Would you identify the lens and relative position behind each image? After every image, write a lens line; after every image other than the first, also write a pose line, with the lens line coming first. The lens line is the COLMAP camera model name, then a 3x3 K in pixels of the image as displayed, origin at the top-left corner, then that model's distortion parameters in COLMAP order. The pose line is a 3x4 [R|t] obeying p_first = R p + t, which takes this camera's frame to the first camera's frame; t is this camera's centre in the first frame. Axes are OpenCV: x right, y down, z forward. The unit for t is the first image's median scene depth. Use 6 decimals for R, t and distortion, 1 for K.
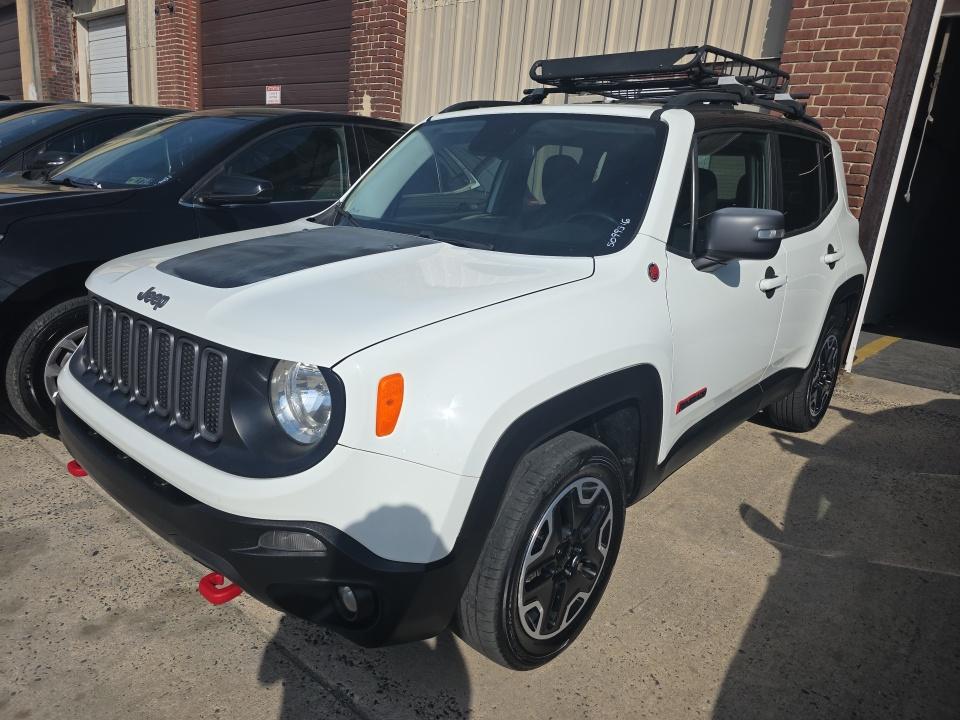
lens RADIAL K [[643.9, 0, 480.0], [0, 643.9, 360.0], [0, 0, 1]] dist [0.049791, -0.037698]
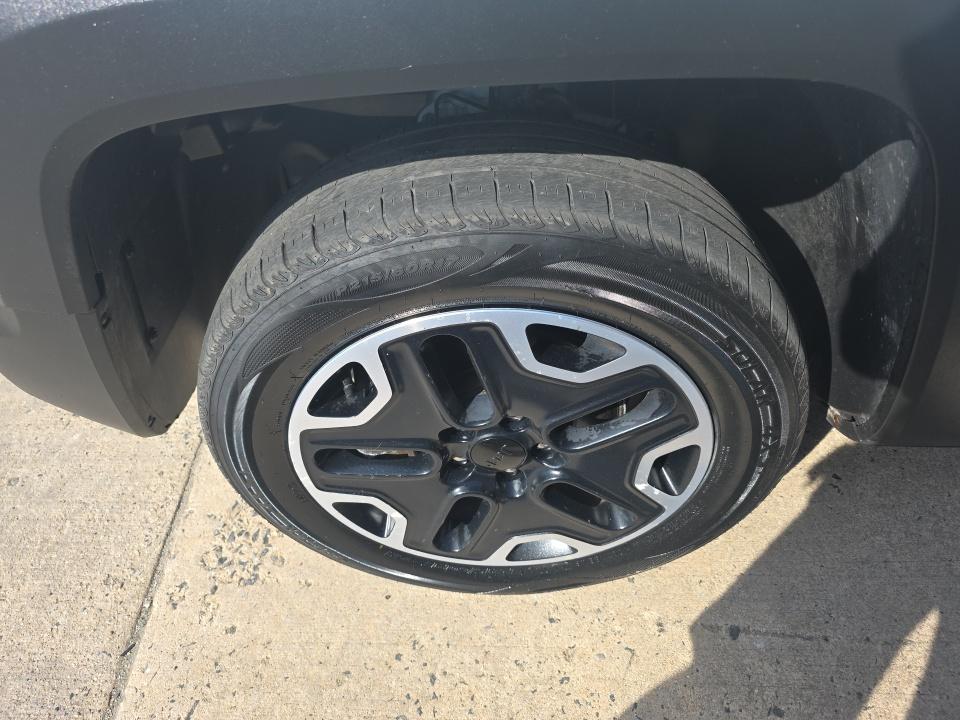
lens RADIAL K [[643.9, 0, 480.0], [0, 643.9, 360.0], [0, 0, 1]] dist [0.049791, -0.037698]
pose [[0.634615, 0.488576, -0.598797, 0.317275], [-0.126237, 0.829939, 0.543383, 0.031198], [0.762448, -0.269249, 0.588368, 0.720793]]
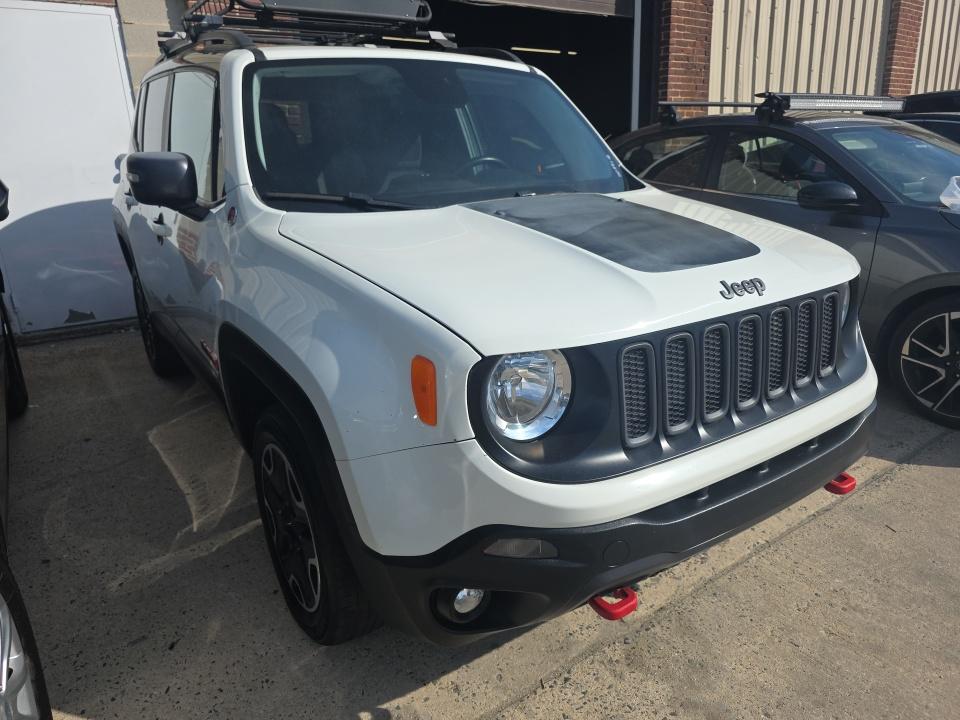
lens RADIAL K [[672.7, 0, 474.4], [0, 672.7, 358.4], [0, 0, 1]] dist [0.033006, -0.000873]
pose [[0.240968, -0.367059, 0.898444, -1.227778], [0.292997, 0.910043, 0.293214, -0.325538], [-0.925250, 0.192586, 0.326839, 0.887889]]
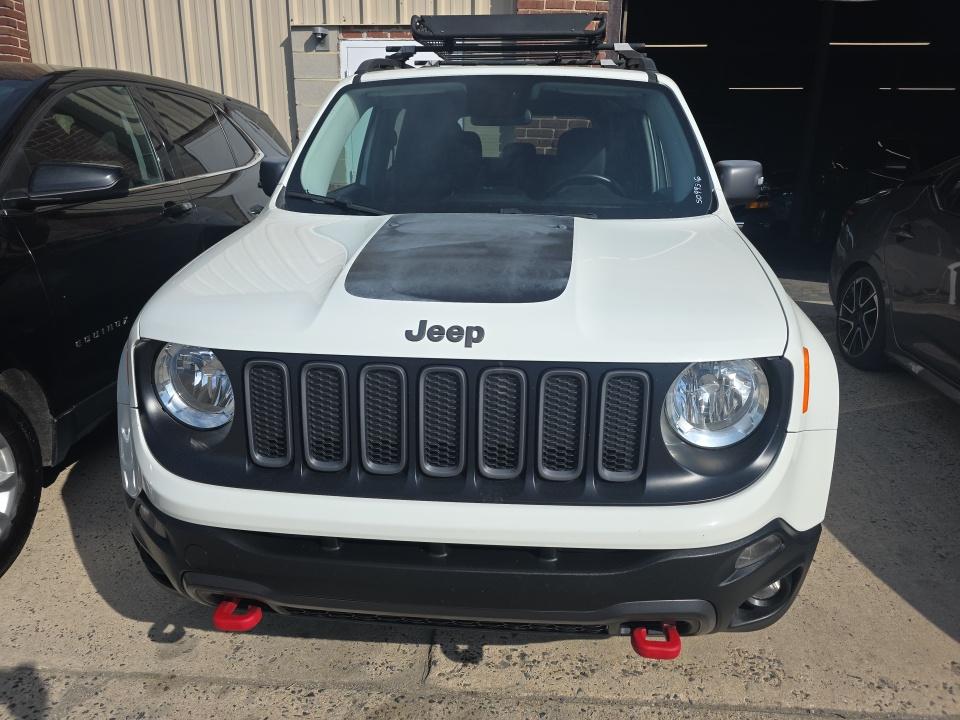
lens RADIAL K [[643.9, 0, 480.0], [0, 643.9, 360.0], [0, 0, 1]] dist [0.049791, -0.037698]
pose [[0.802006, -0.231641, 0.550571, -0.740559], [0.202046, 0.972614, 0.114891, -0.119467], [-0.562107, 0.019097, 0.826844, 0.315910]]
